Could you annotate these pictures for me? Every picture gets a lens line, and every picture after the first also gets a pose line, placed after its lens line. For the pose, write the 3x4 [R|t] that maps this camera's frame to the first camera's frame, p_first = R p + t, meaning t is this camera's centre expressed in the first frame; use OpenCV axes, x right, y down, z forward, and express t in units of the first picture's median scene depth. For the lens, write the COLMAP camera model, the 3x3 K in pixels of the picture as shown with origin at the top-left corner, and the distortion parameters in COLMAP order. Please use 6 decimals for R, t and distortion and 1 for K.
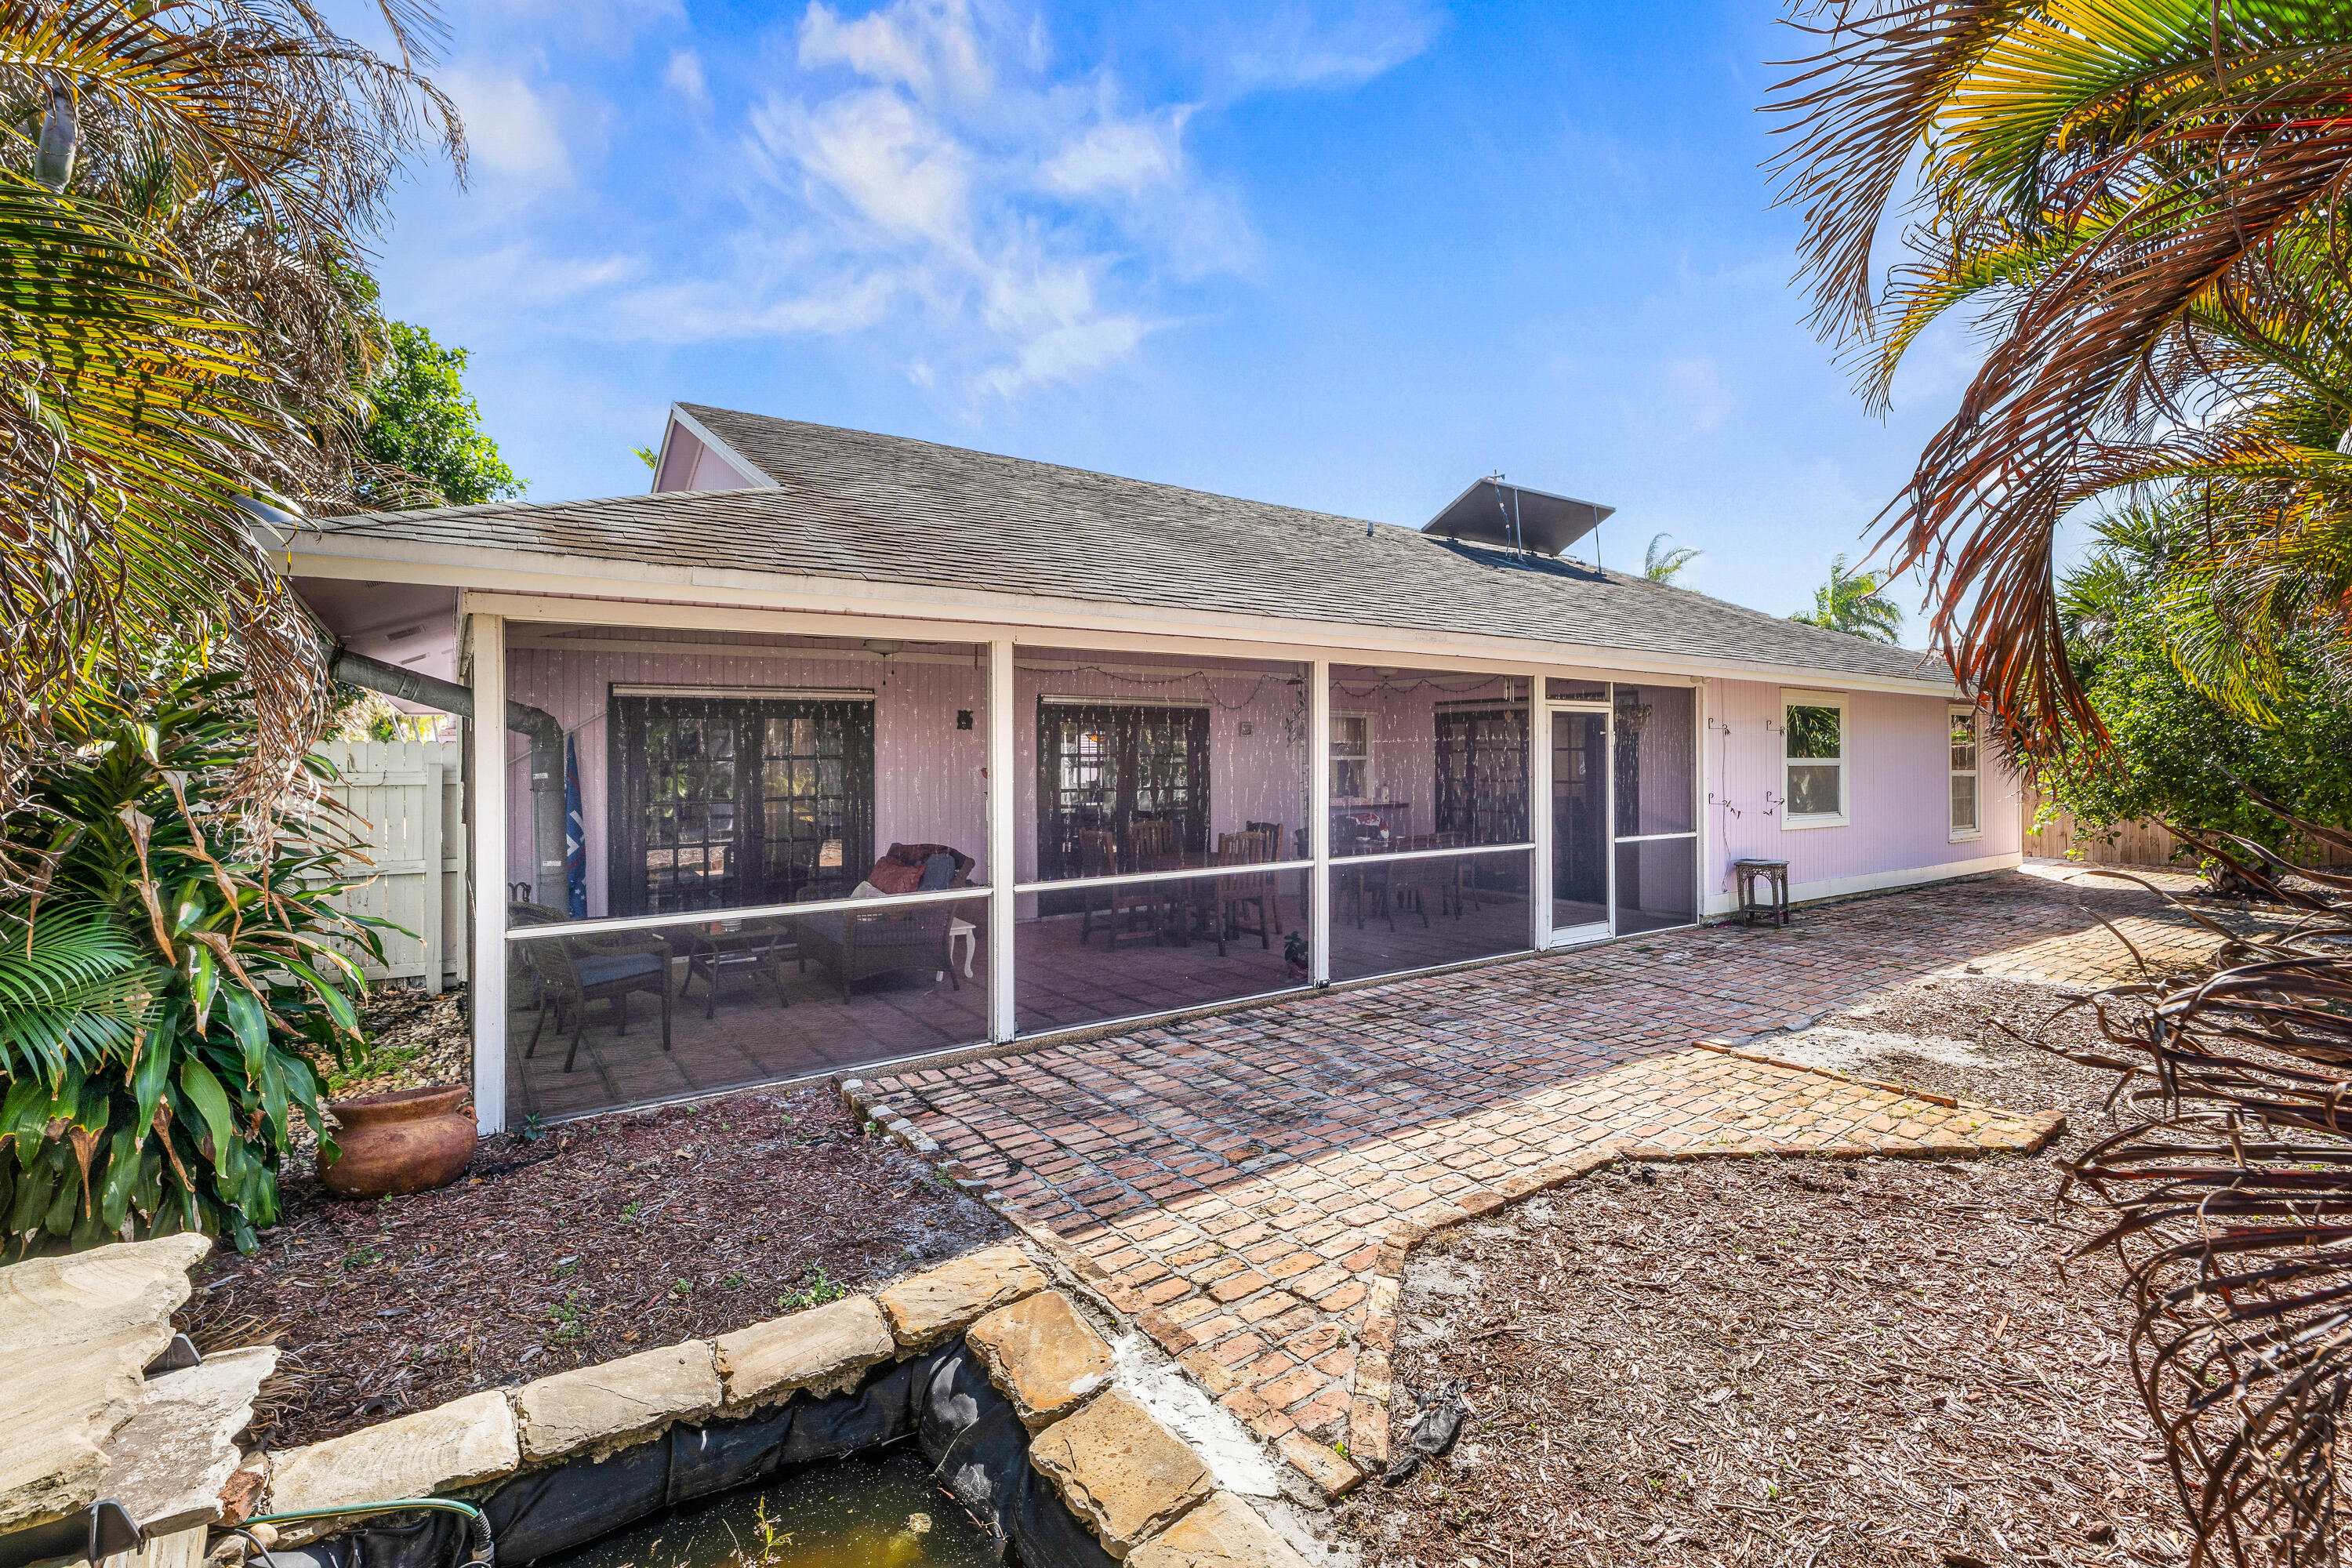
lens RADIAL K [[1053.2, 0, 1184.4], [0, 1053.2, 771.4], [0, 0, 1]] dist [-0.000231, 0.000632]
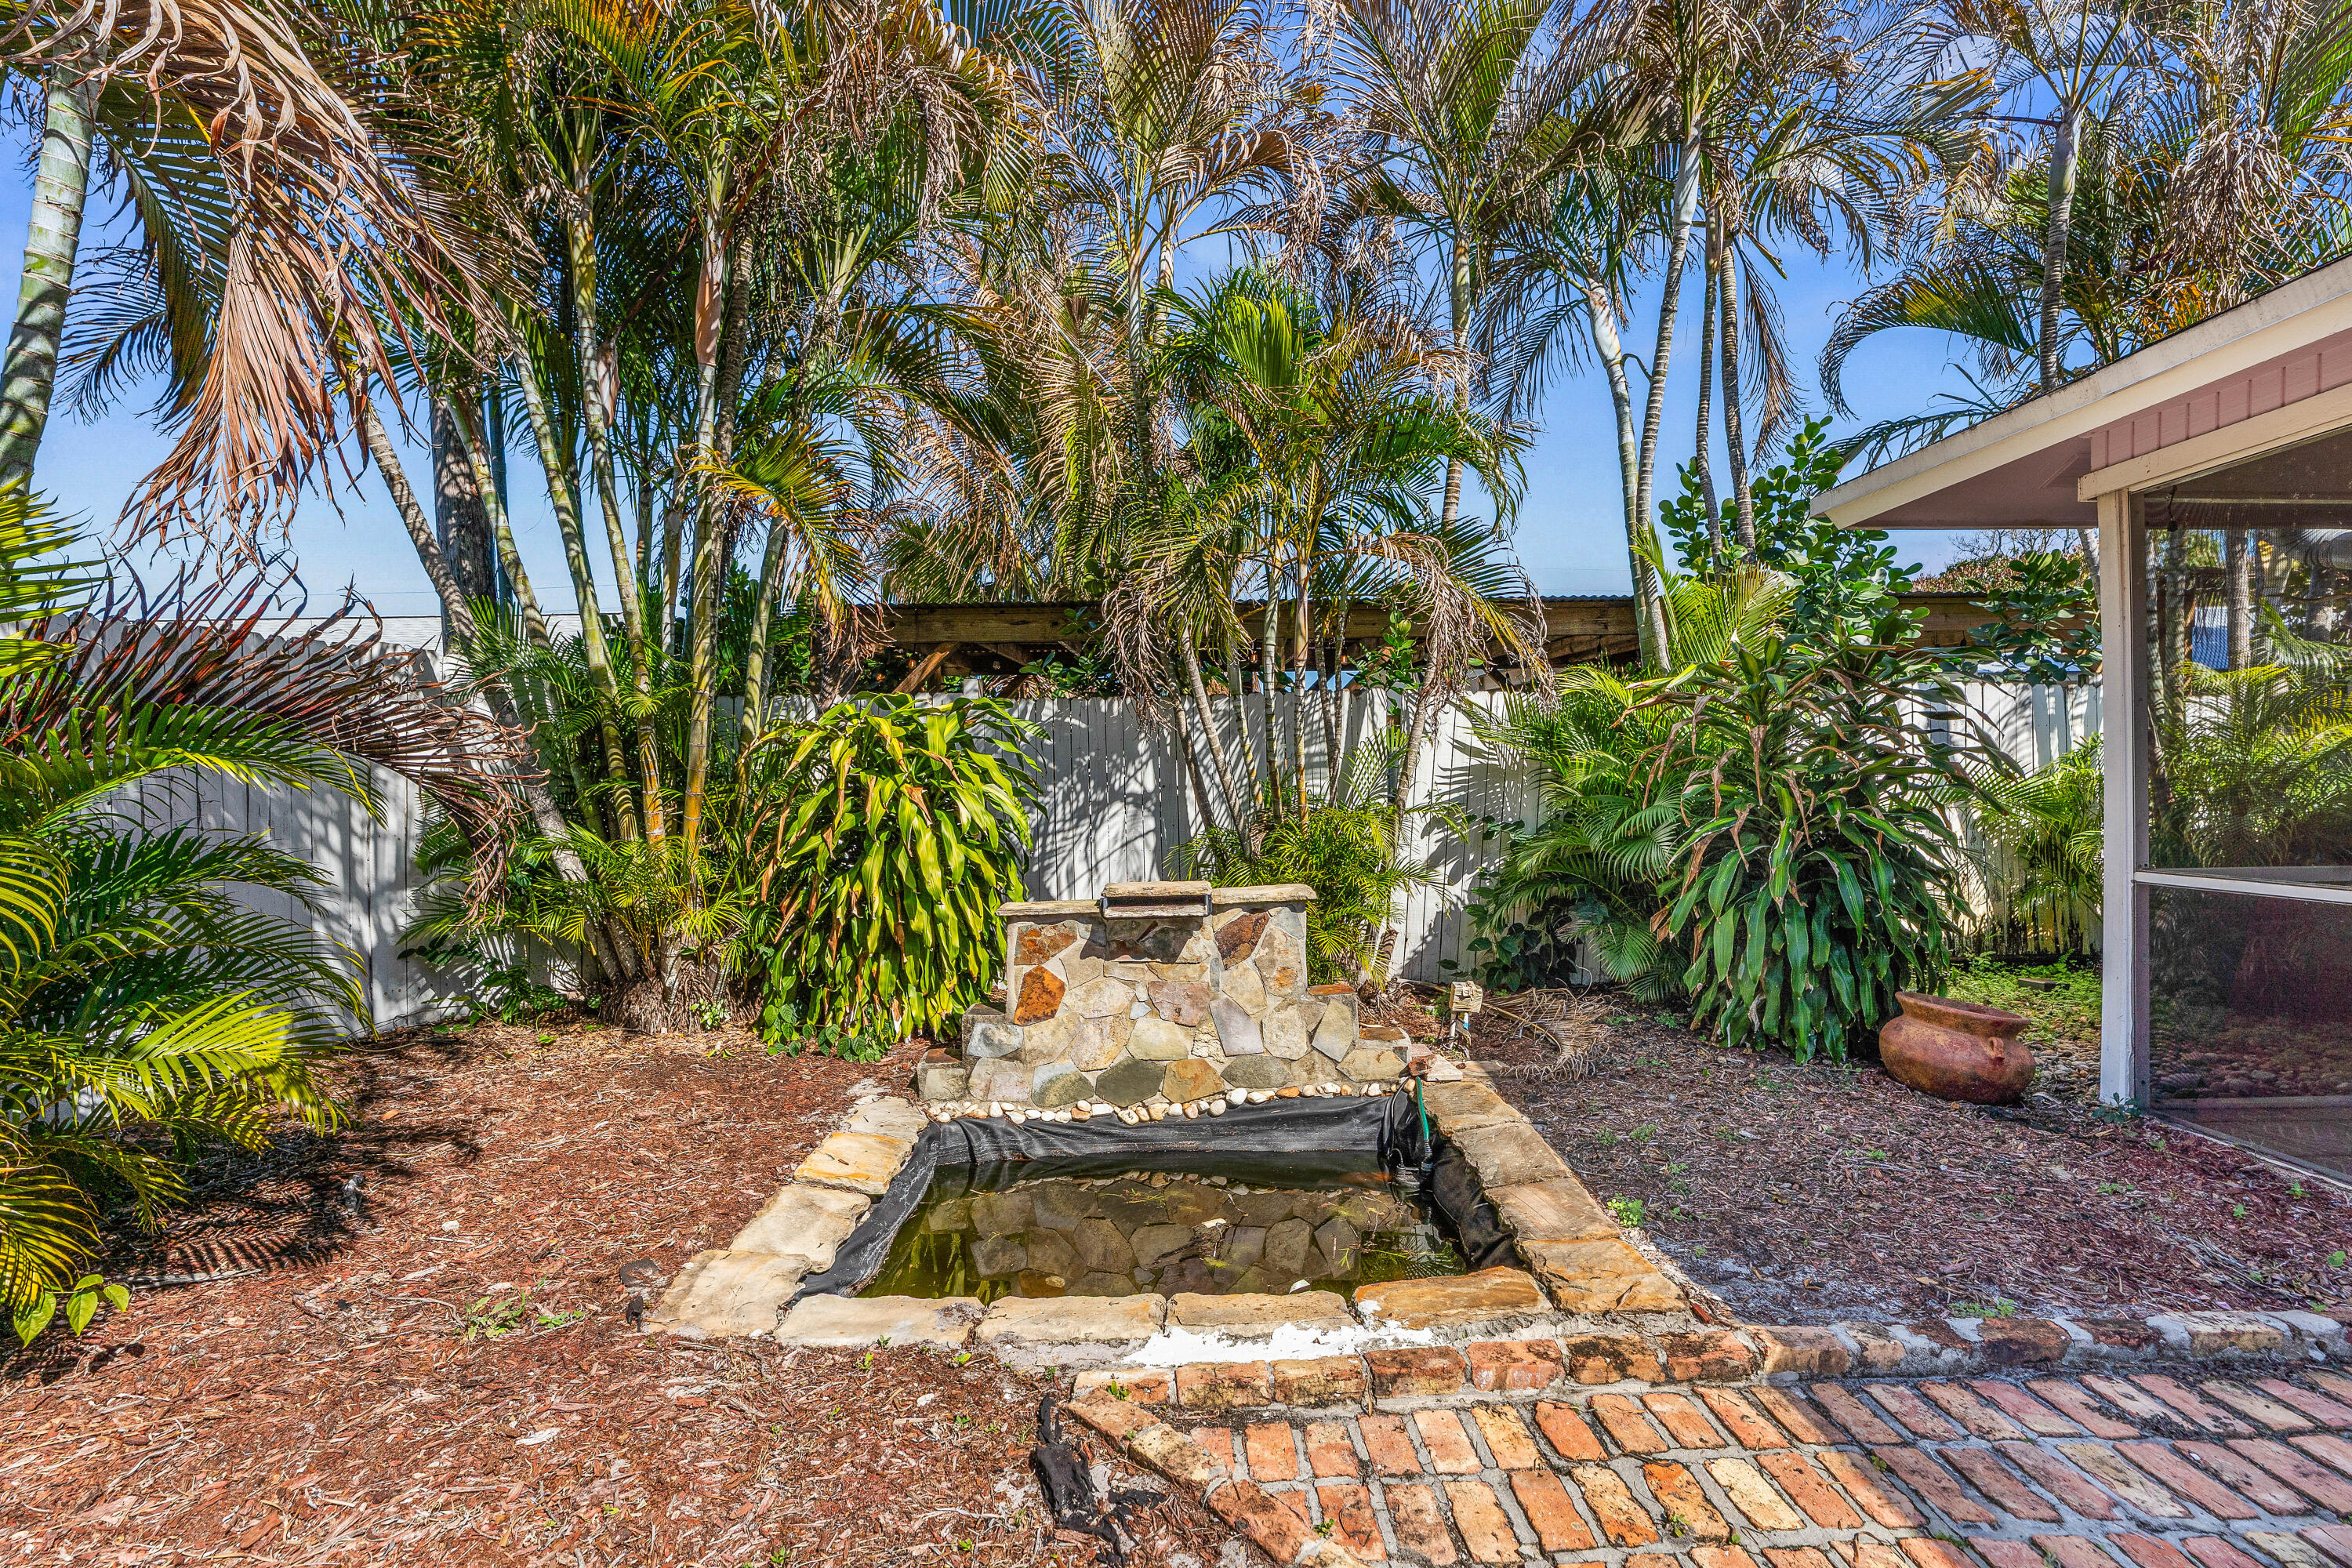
lens RADIAL K [[1053.2, 0, 1176.7], [0, 1053.2, 778.0], [0, 0, 1]] dist [-0.000231, 0.000632]
pose [[-0.570888, 0.008145, -0.820988, 0.420260], [0.002091, 0.999962, 0.008467, 0.063308], [0.821025, 0.003117, -0.570883, 0.777000]]
